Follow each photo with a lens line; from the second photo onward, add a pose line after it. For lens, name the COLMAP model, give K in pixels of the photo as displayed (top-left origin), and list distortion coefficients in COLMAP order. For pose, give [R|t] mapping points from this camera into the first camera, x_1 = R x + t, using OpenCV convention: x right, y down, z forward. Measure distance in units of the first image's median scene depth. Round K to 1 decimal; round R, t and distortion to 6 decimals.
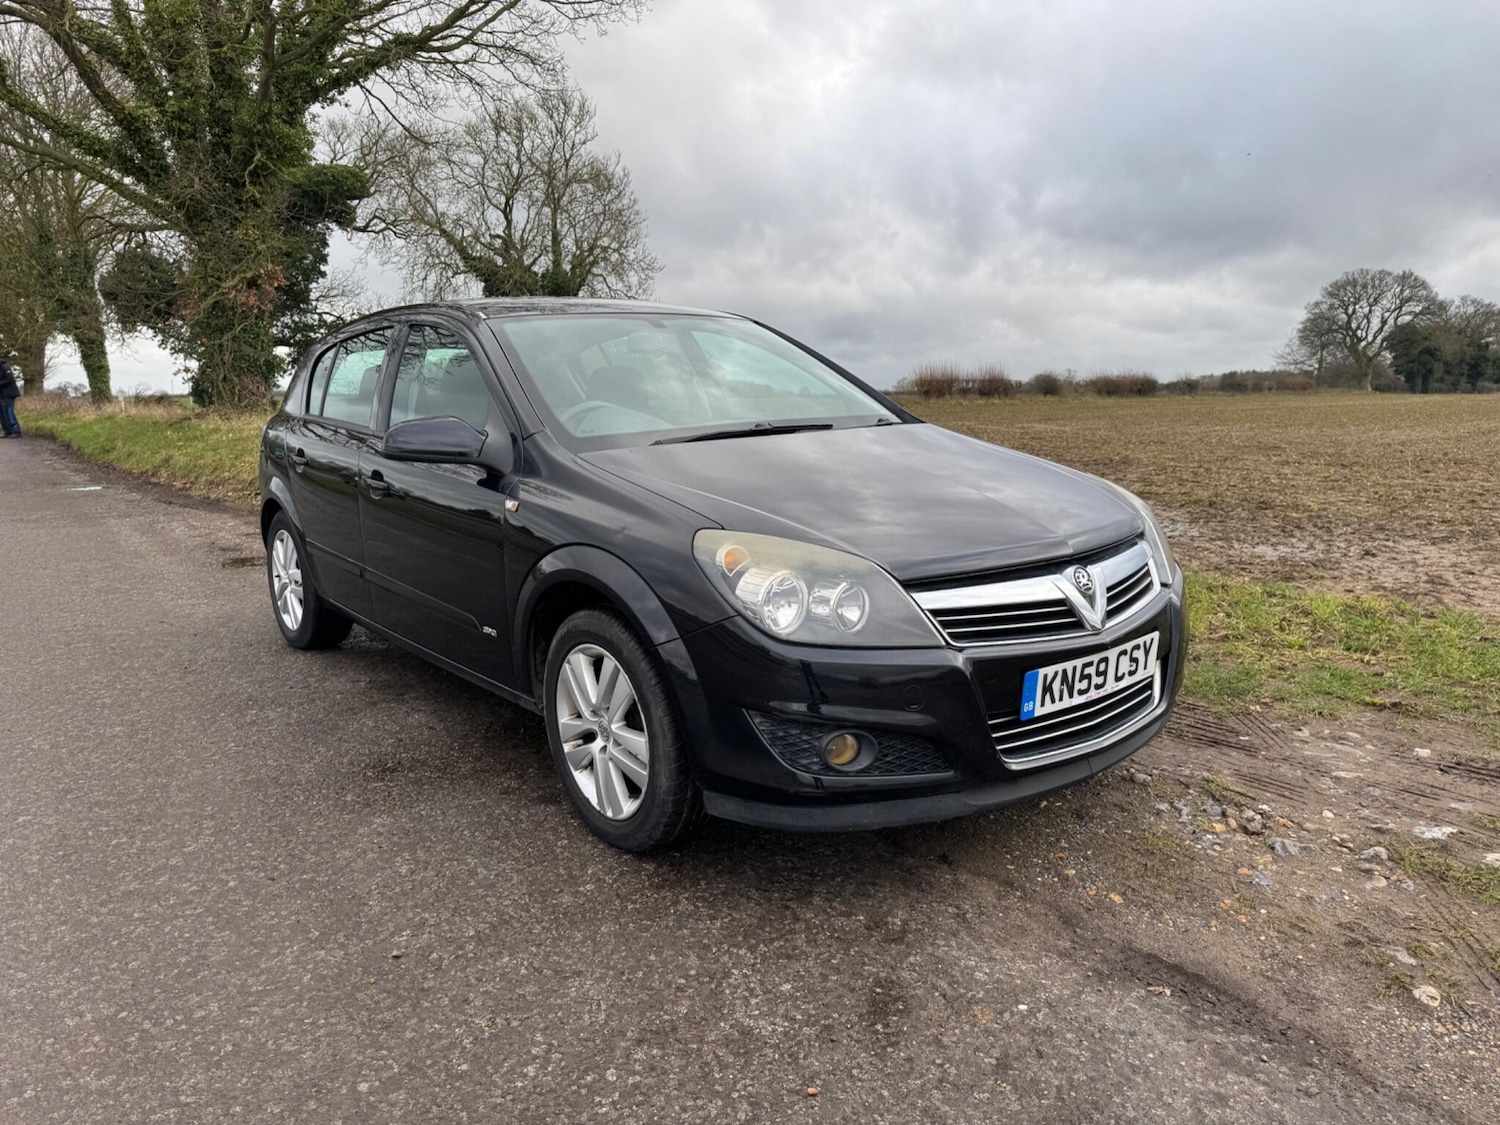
lens RADIAL K [[1049.4, 0, 747.1], [0, 1049.4, 563.3], [0, 0, 1]] dist [0.019540, -0.022176]
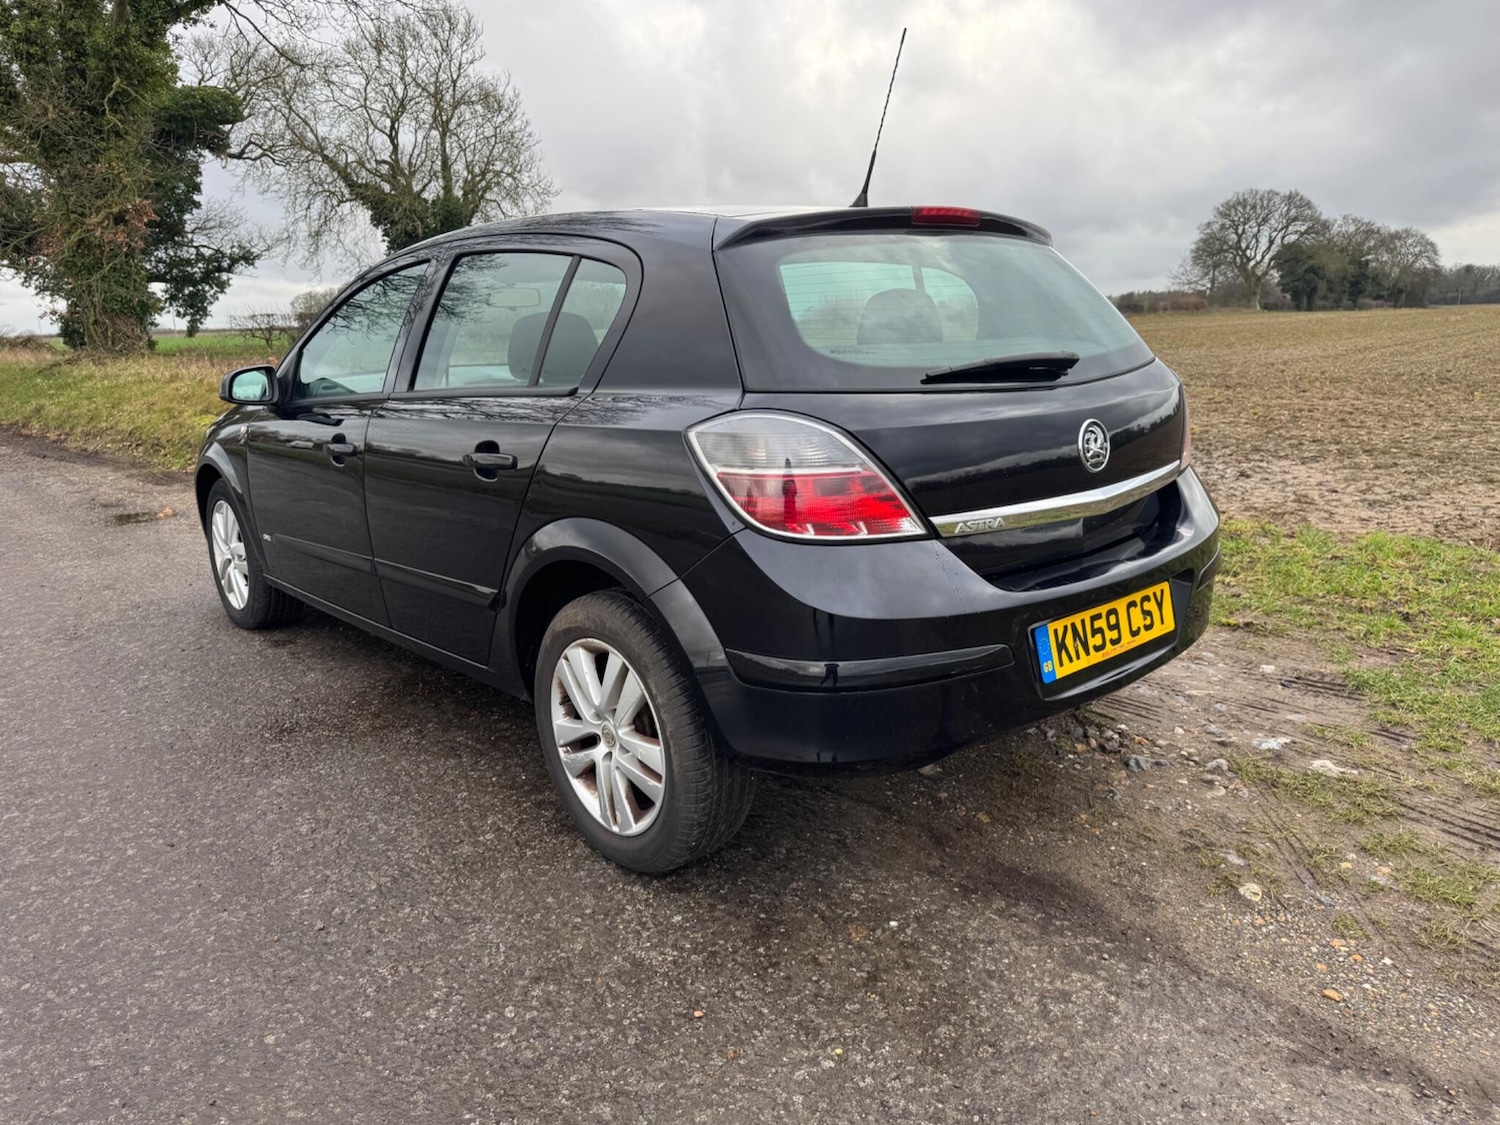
lens RADIAL K [[1053.8, 0, 743.0], [0, 1053.8, 556.6], [0, 0, 1]] dist [0.006326, -0.007828]
pose [[0.996350, -0.035263, 0.077733, 0.018049], [0.030614, 0.997716, 0.060206, -0.013914], [-0.079679, -0.057606, 0.995155, -0.024554]]
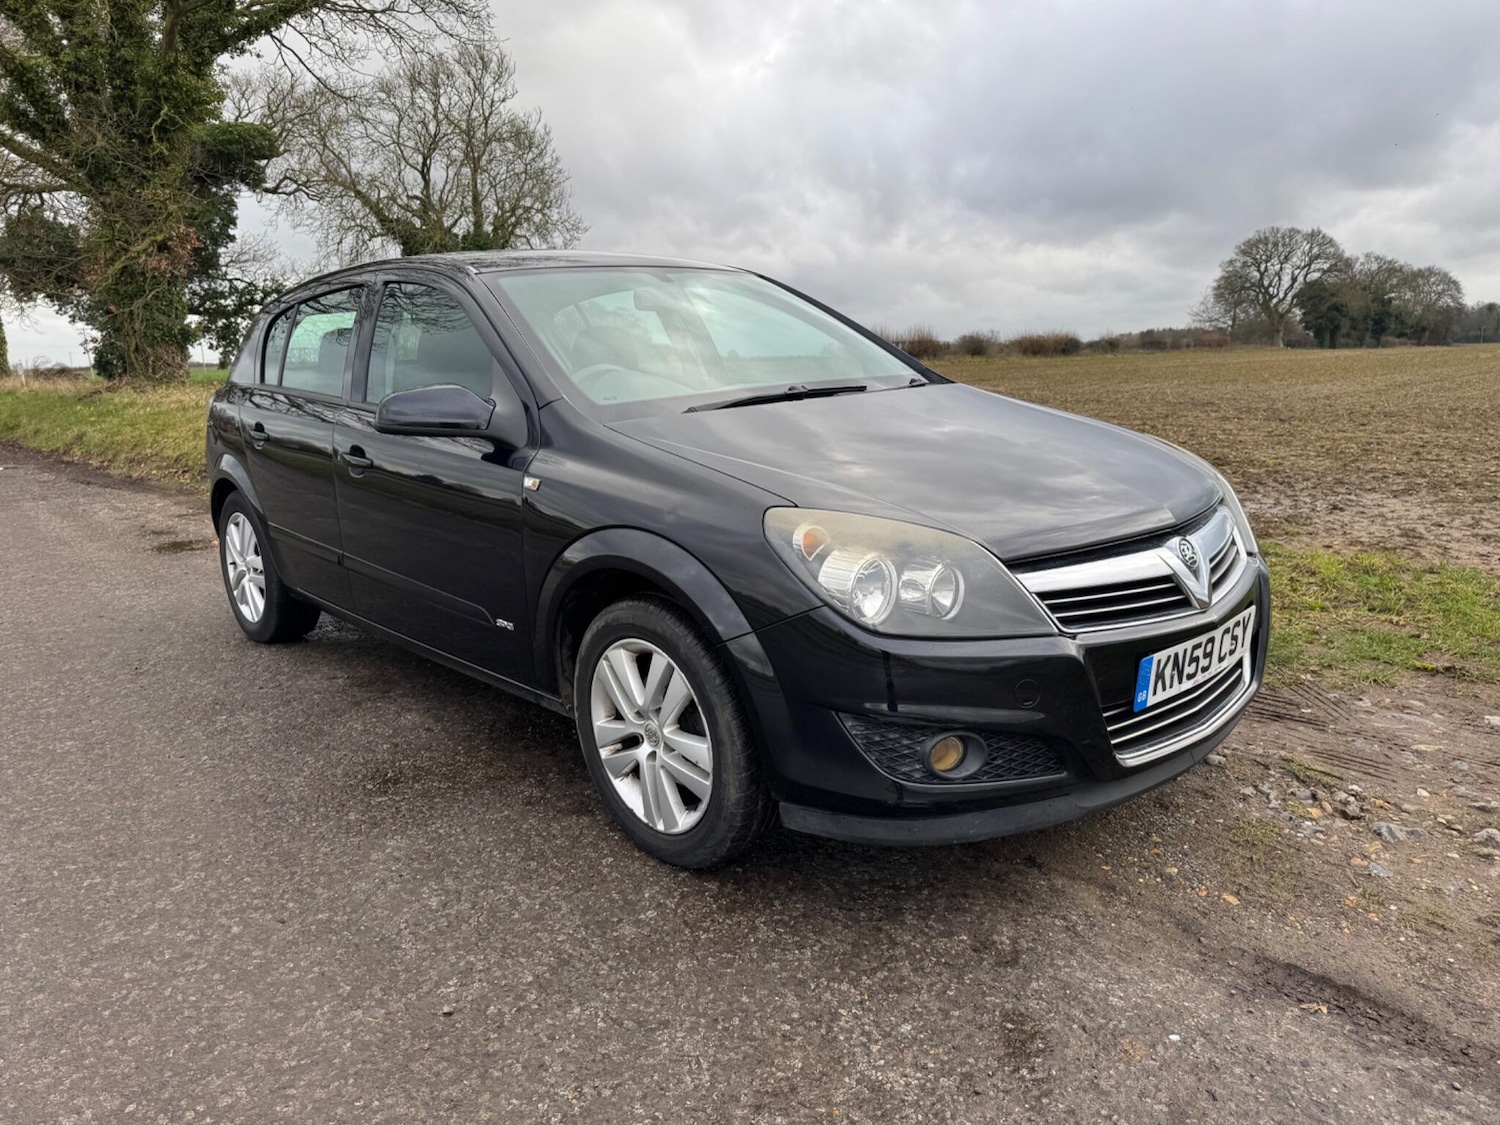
lens RADIAL K [[1052.6, 0, 750.7], [0, 1052.6, 559.5], [0, 0, 1]] dist [0.012989, -0.015705]
pose [[0.997433, -0.026790, 0.066404, -0.073836], [0.024816, 0.999230, 0.030391, -0.009777], [-0.067167, -0.028665, 0.997330, 0.073668]]
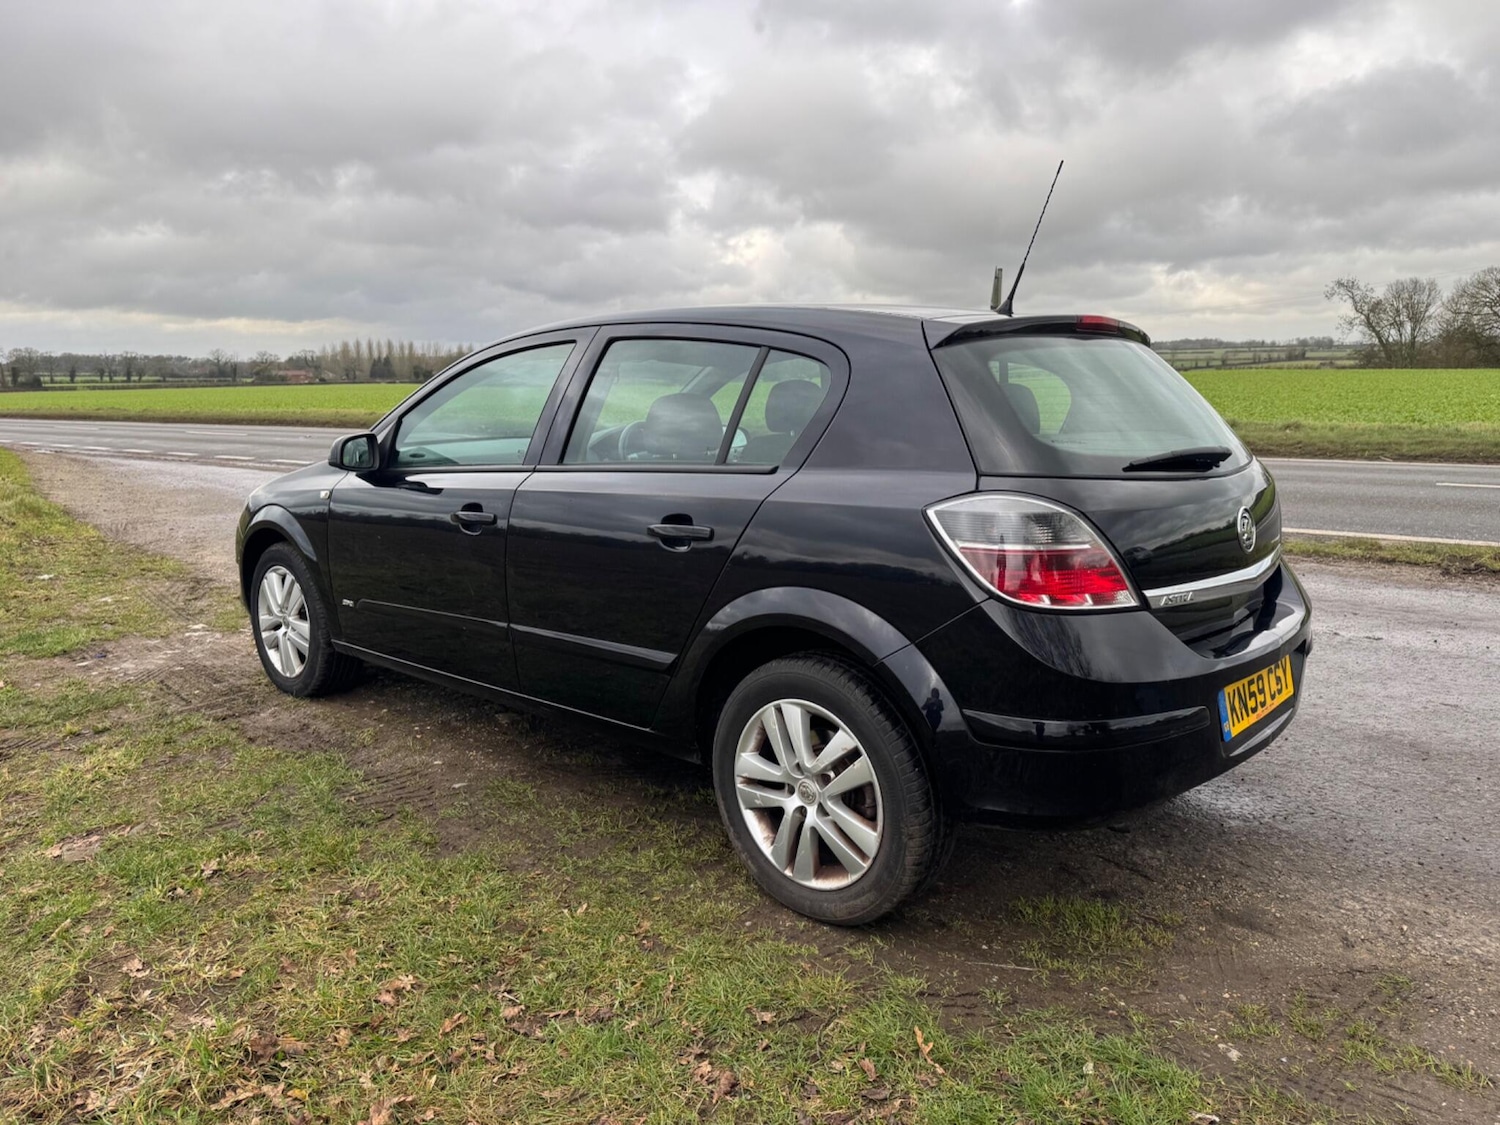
lens RADIAL K [[1041.6, 0, 747.8], [0, 1041.6, 546.2], [0, 0, 1]] dist [0.001494, -0.001951]
pose [[0.980695, -0.010072, 0.195286, -0.171785], [0.013740, 0.999754, -0.017437, -0.016759], [-0.195062, 0.019784, 0.980591, -0.036391]]
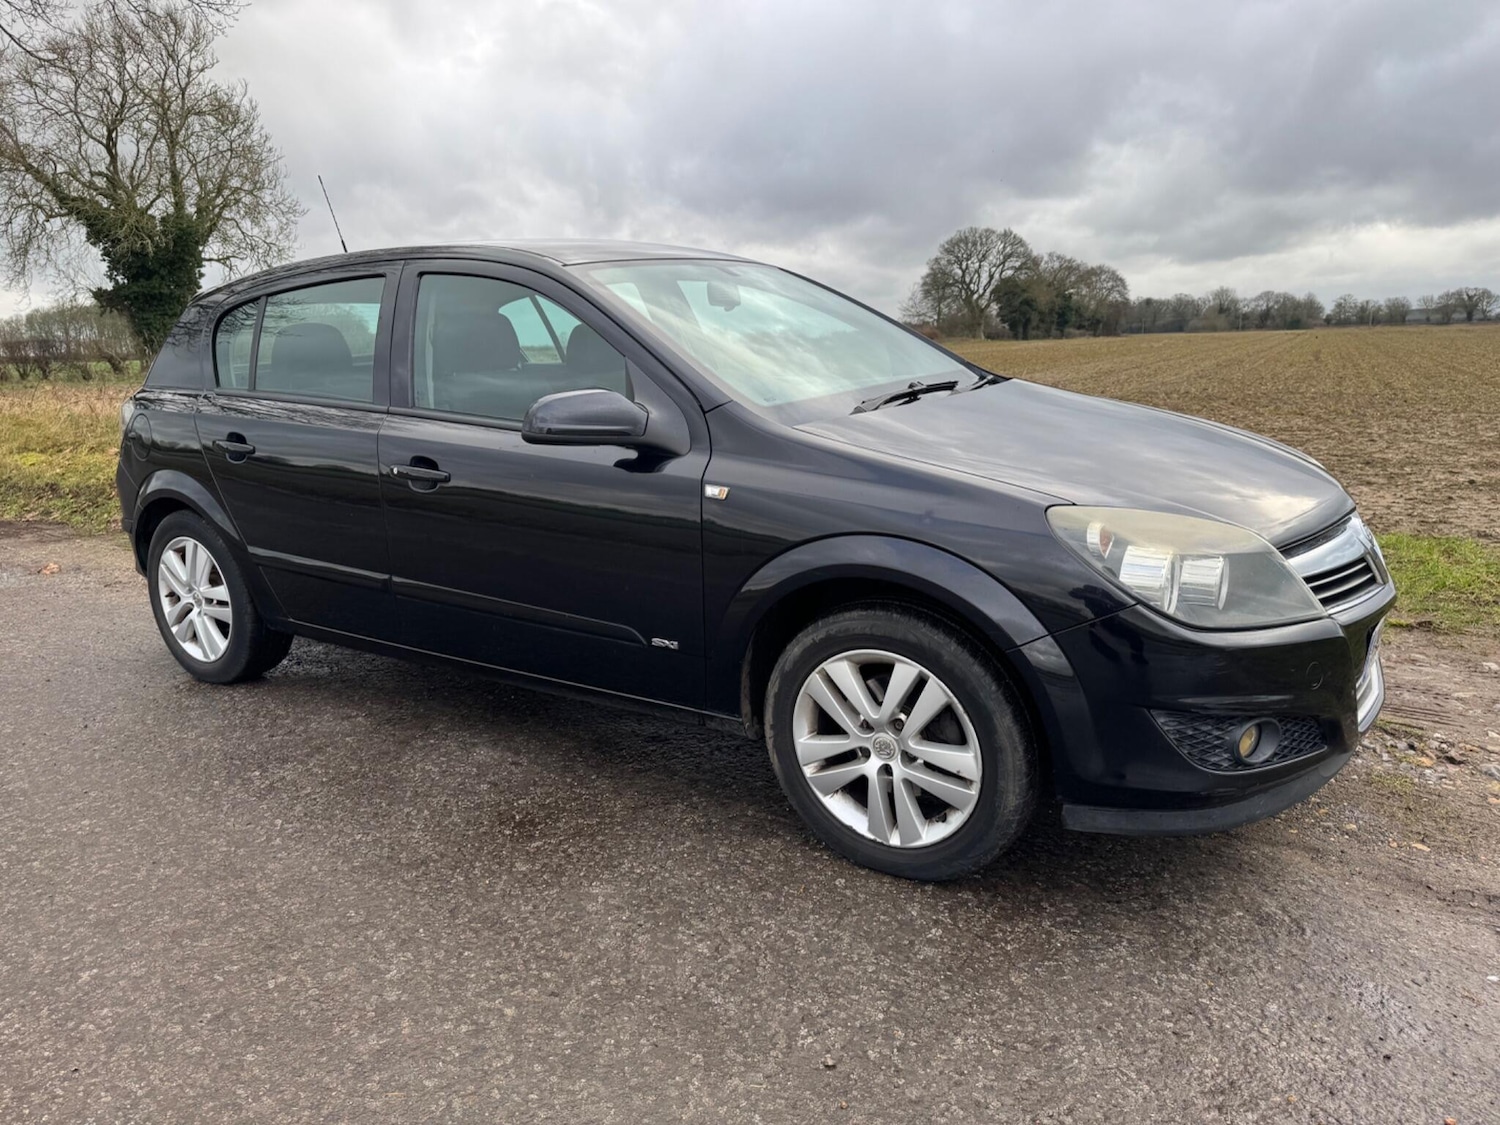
lens RADIAL K [[1047.5, 0, 743.0], [0, 1047.5, 566.2], [0, 0, 1]] dist [0.026066, -0.031373]
pose [[0.952209, -0.080971, 0.294521, -0.333642], [0.067763, 0.996196, 0.054795, -0.029946], [-0.297837, -0.032219, 0.954073, 0.148206]]
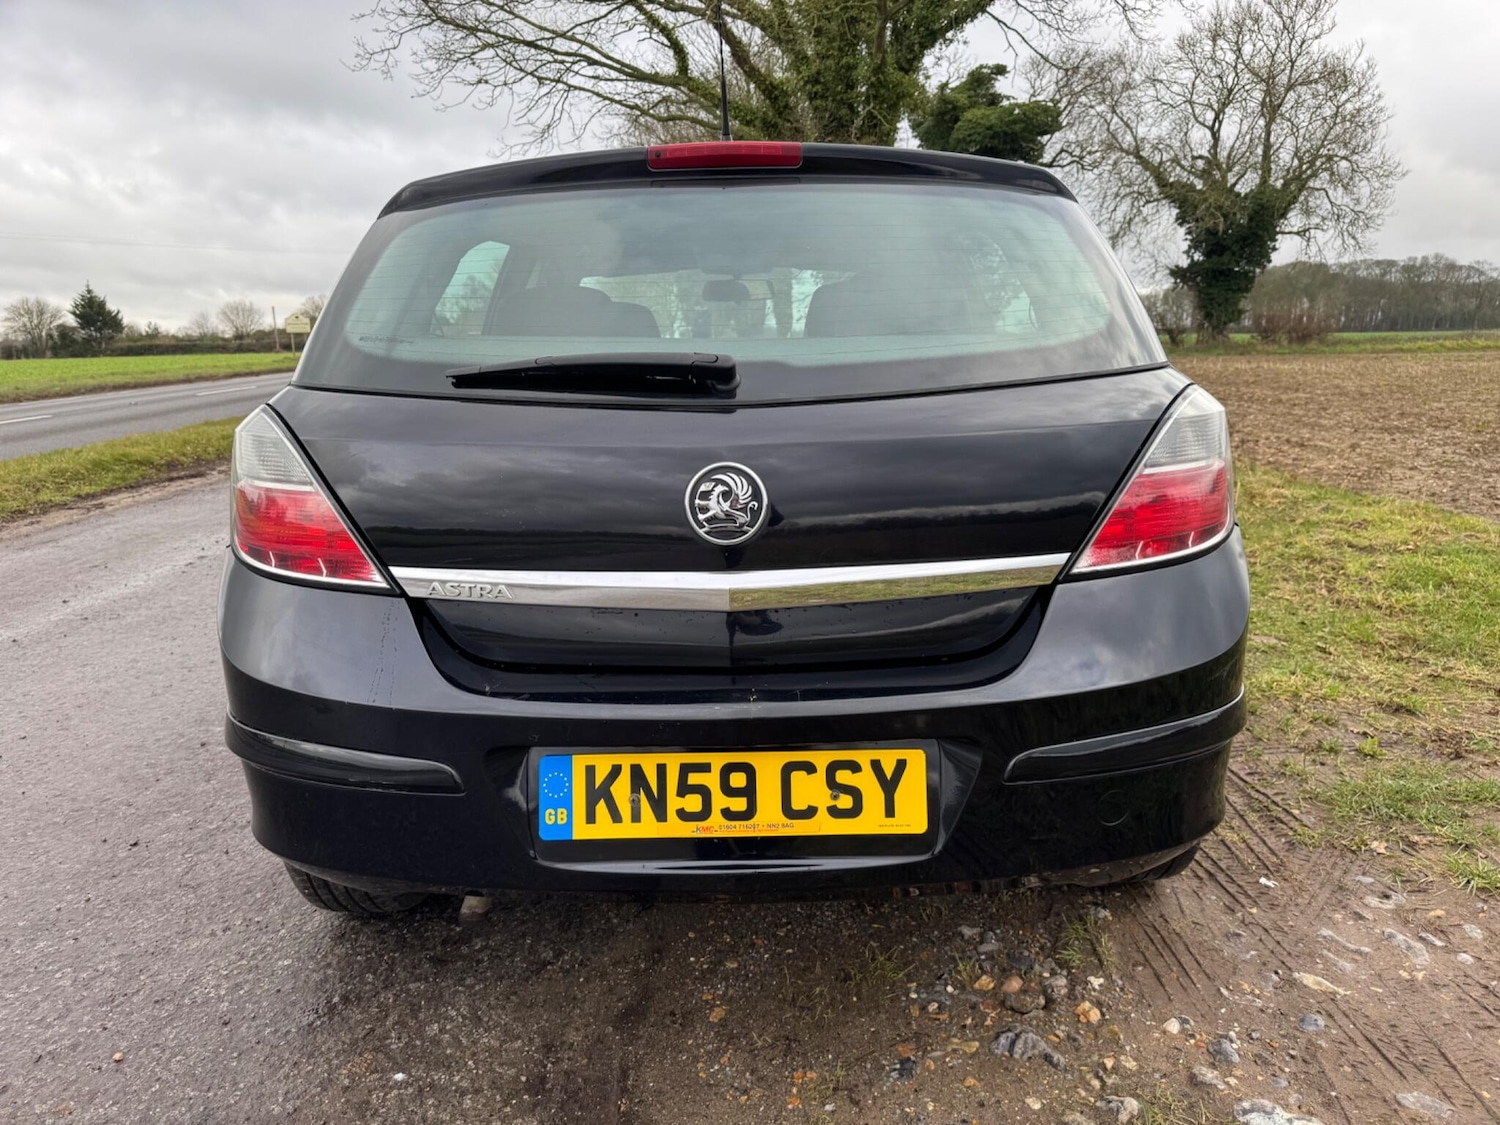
lens RADIAL K [[1053.7, 0, 750.2], [0, 1053.7, 565.5], [0, 0, 1]] dist [0.006897, -0.000741]
pose [[0.807719, 0.122800, -0.576637, 0.471908], [-0.088395, 0.992236, 0.087488, -0.044793], [0.582903, -0.019694, 0.812303, 0.242032]]
